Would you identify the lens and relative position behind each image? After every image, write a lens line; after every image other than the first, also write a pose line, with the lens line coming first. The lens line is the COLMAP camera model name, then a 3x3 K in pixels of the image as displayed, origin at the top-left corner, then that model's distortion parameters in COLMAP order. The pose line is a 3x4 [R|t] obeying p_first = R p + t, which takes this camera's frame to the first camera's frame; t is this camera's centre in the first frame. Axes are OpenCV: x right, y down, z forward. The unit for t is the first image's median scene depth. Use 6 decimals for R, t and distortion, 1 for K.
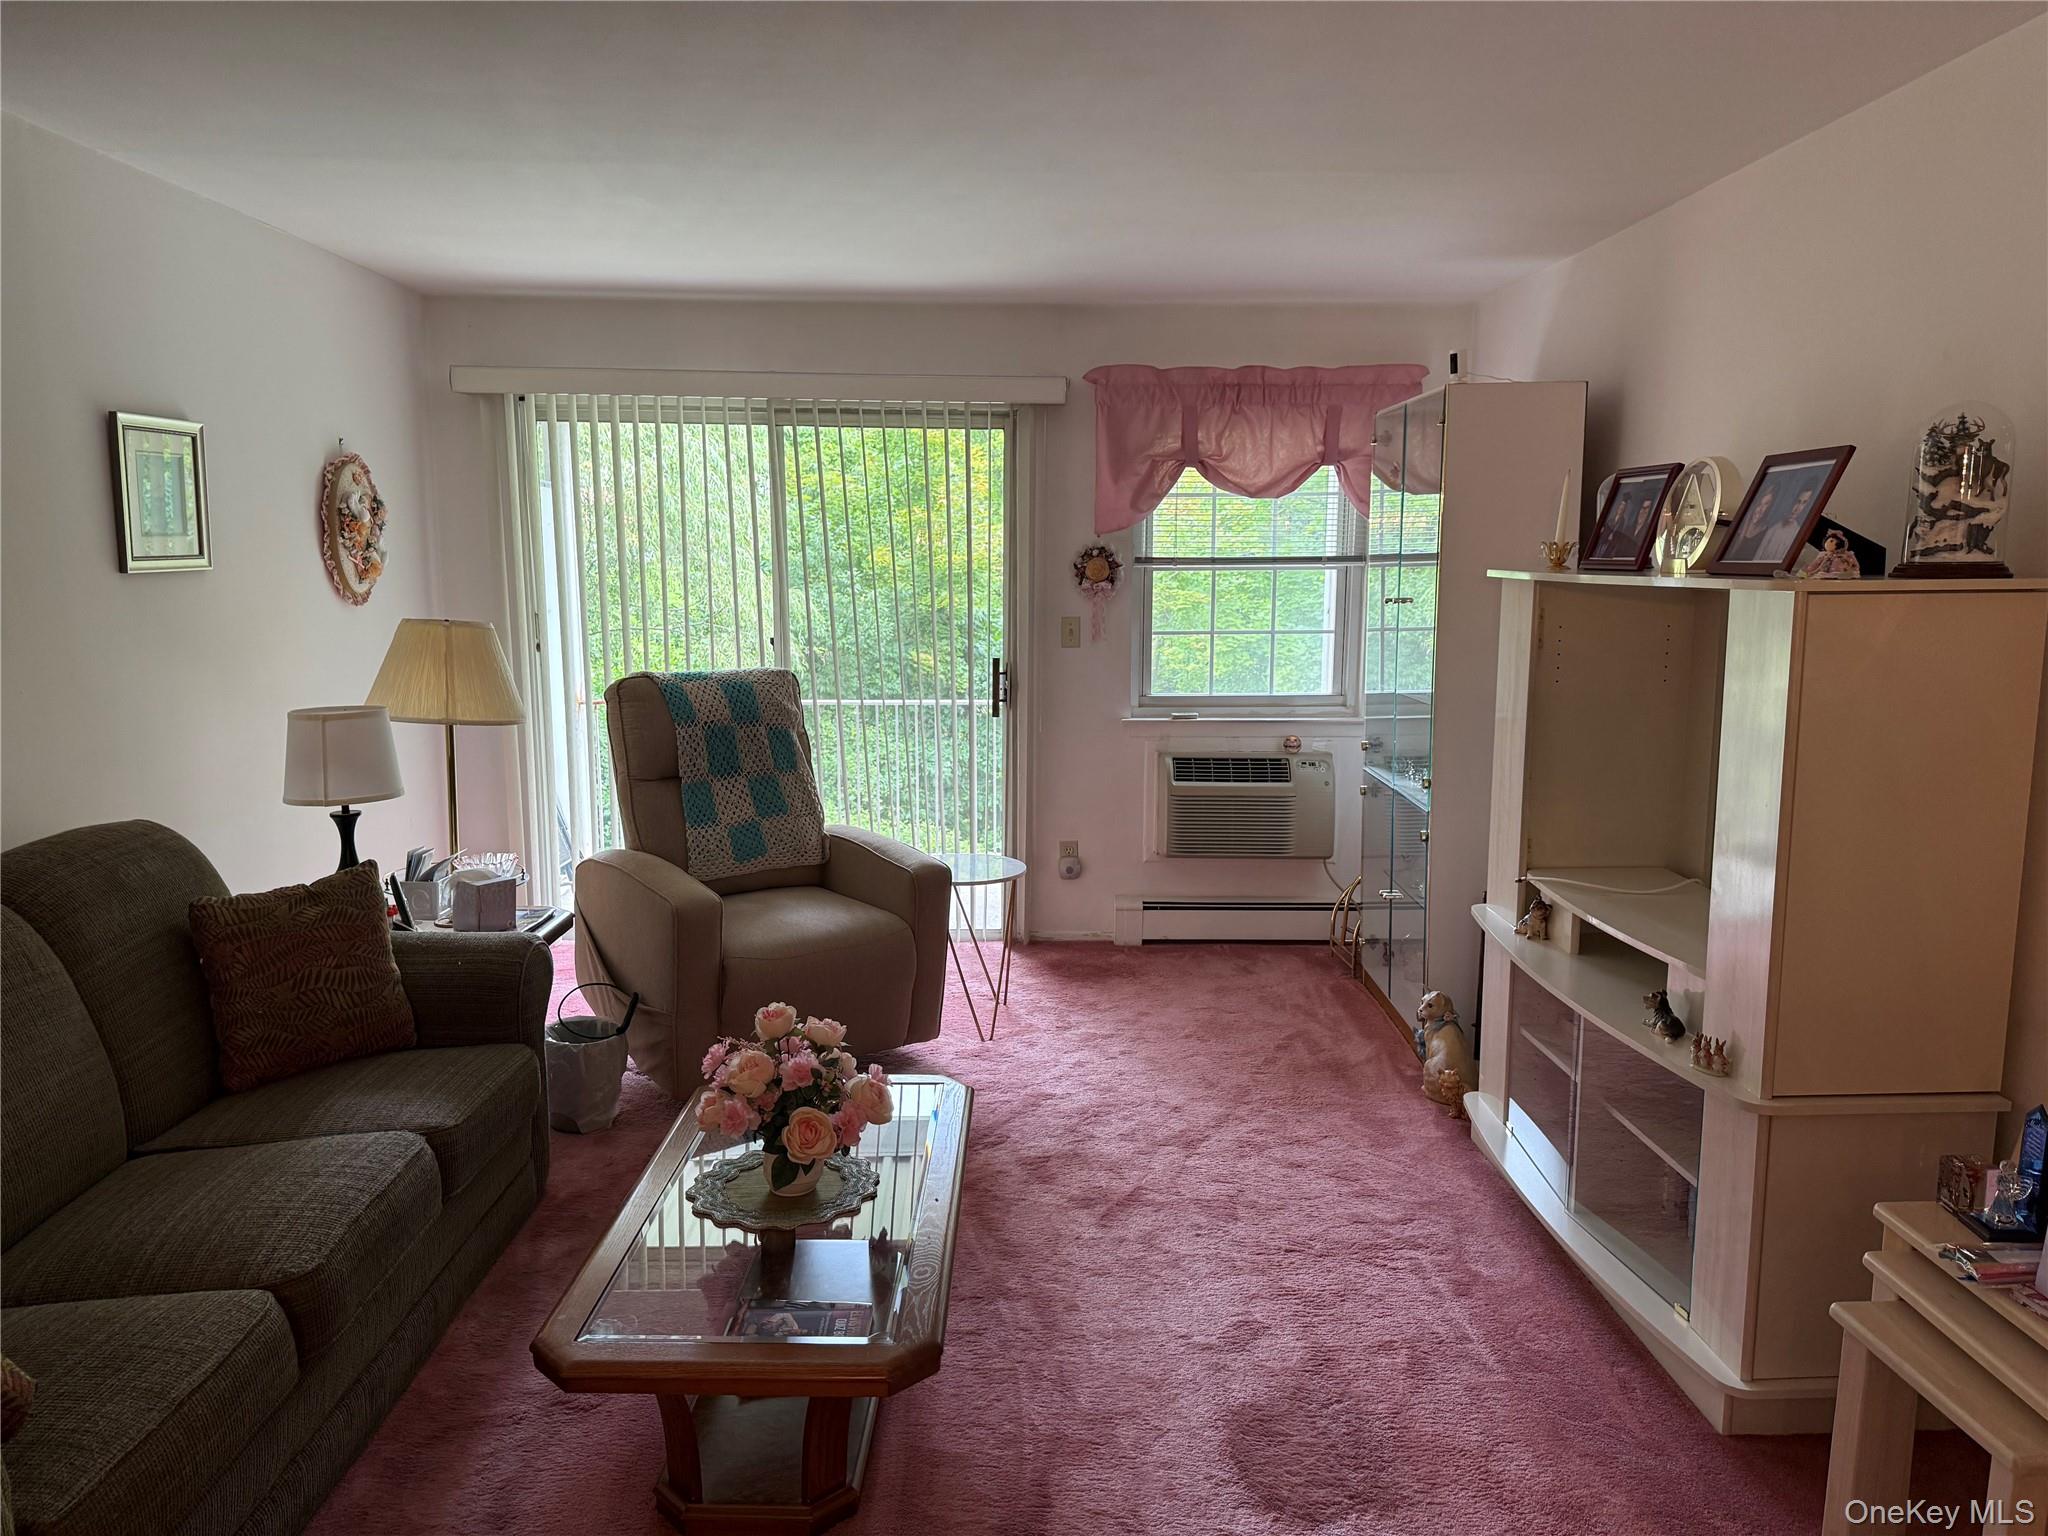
lens RADIAL K [[1428.1, 0, 1025.3], [0, 1428.1, 757.7], [0, 0, 1]] dist [-0.000050, -0.045300]
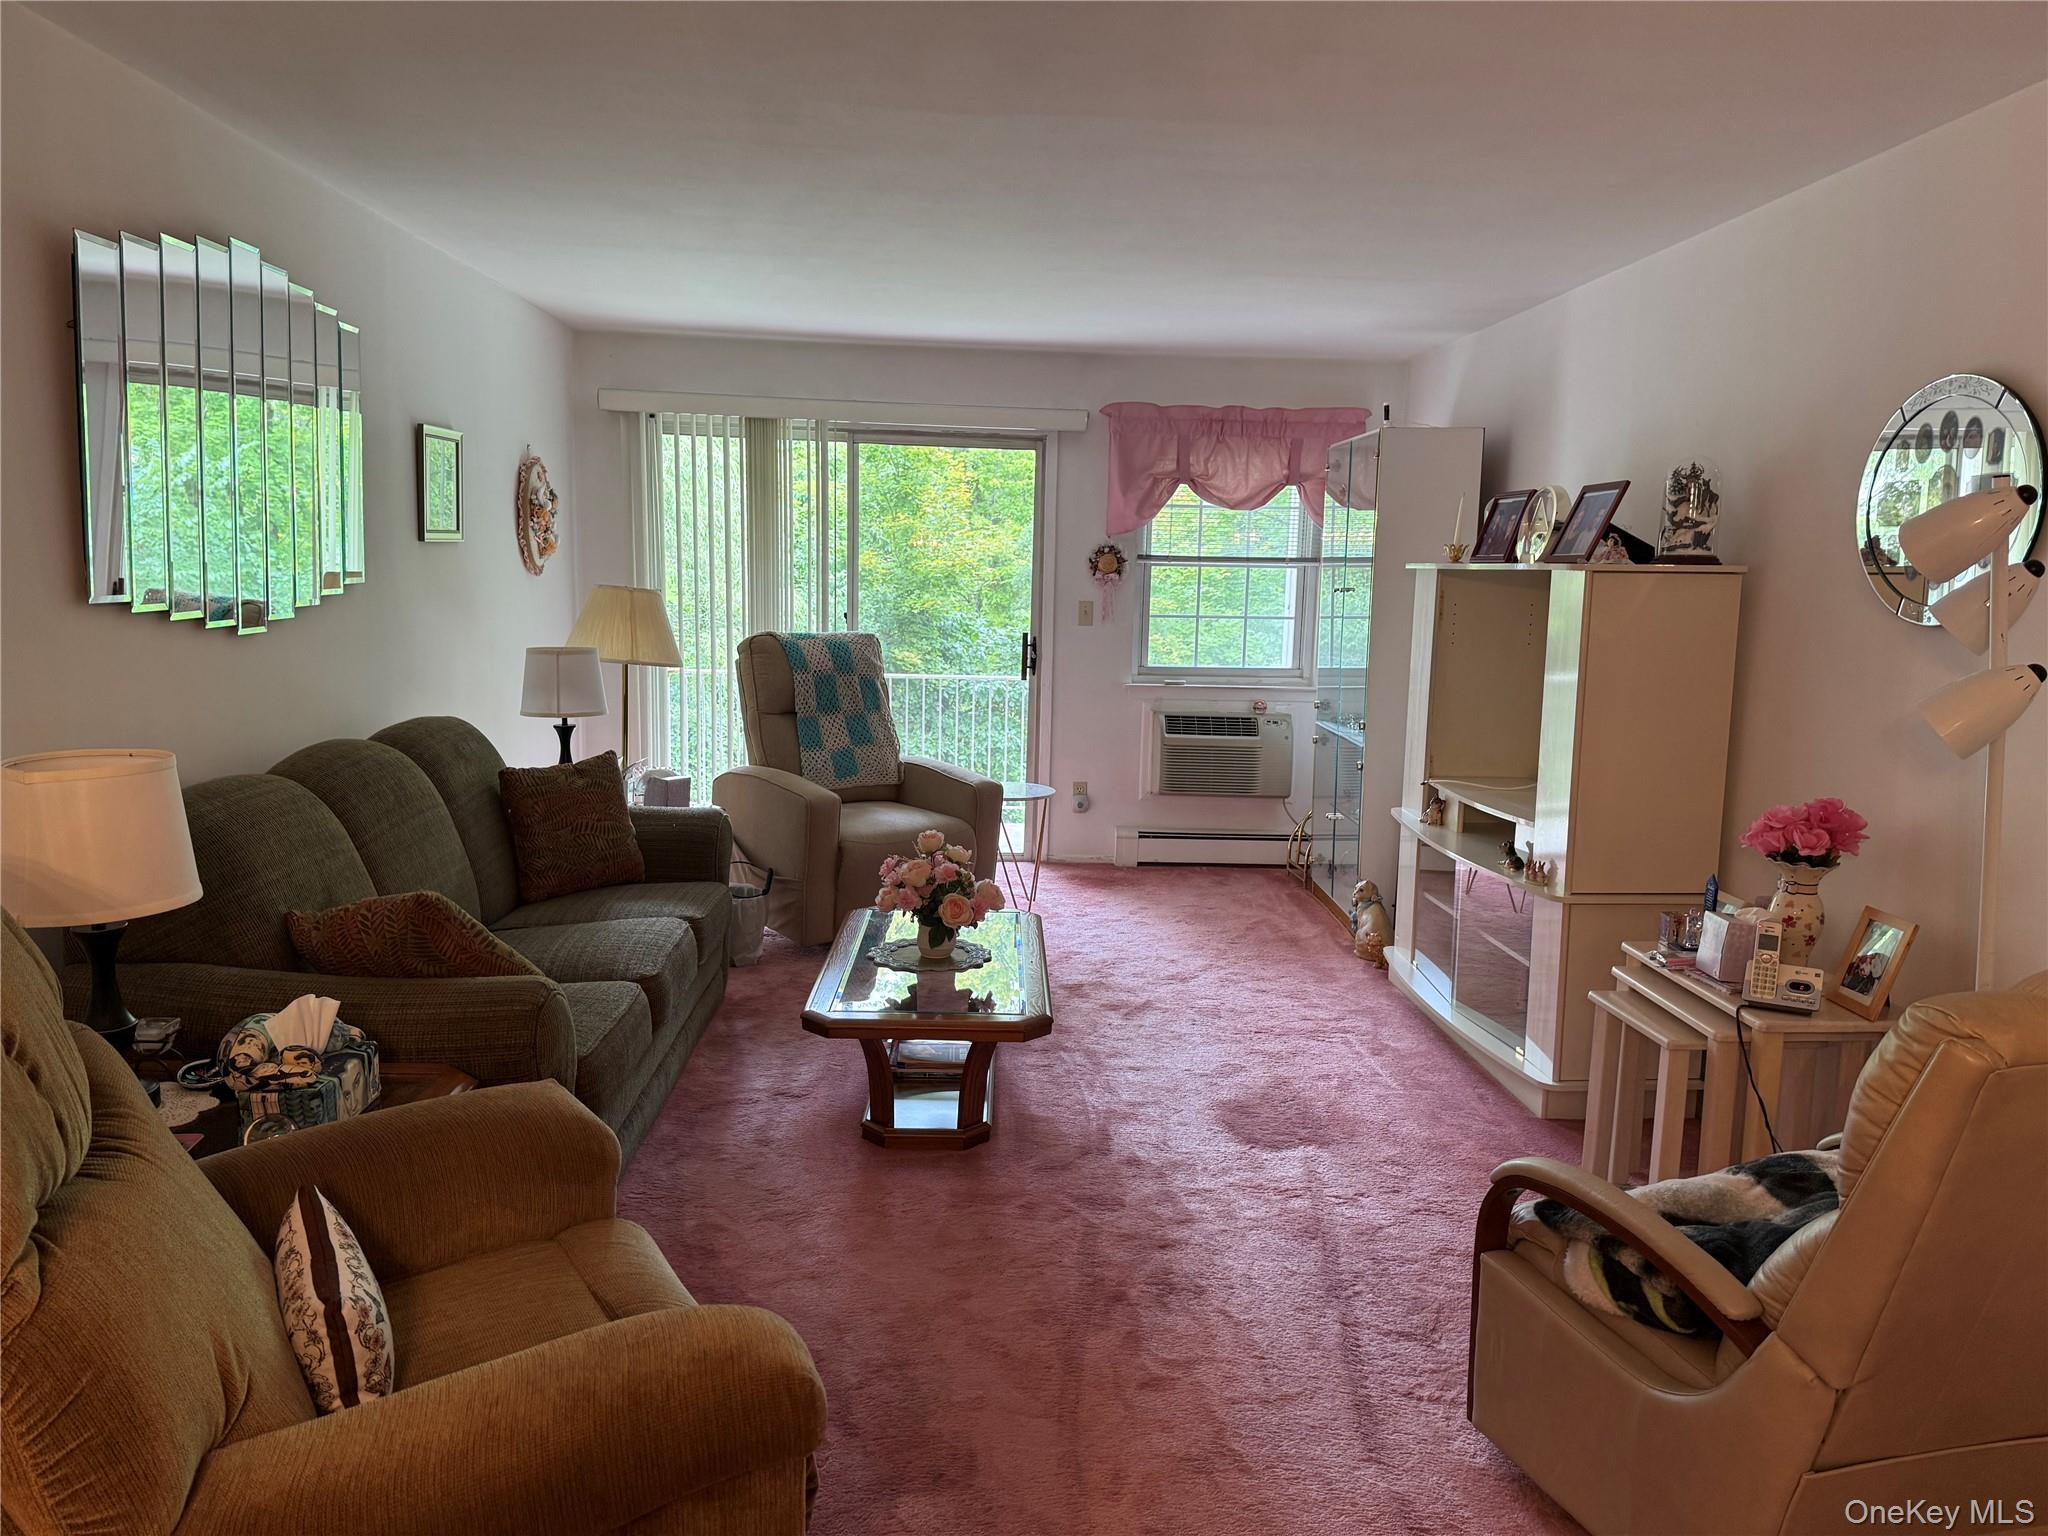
lens RADIAL K [[1463.2, 0, 1024.0], [0, 1463.2, 768.0], [0, 0, 1]] dist [0.001709, -0.001983]
pose [[0.999234, 0.017720, 0.034887, -0.080205], [-0.017528, 0.999830, -0.005803, 0.070073], [-0.034983, 0.005187, 0.999374, -0.350116]]
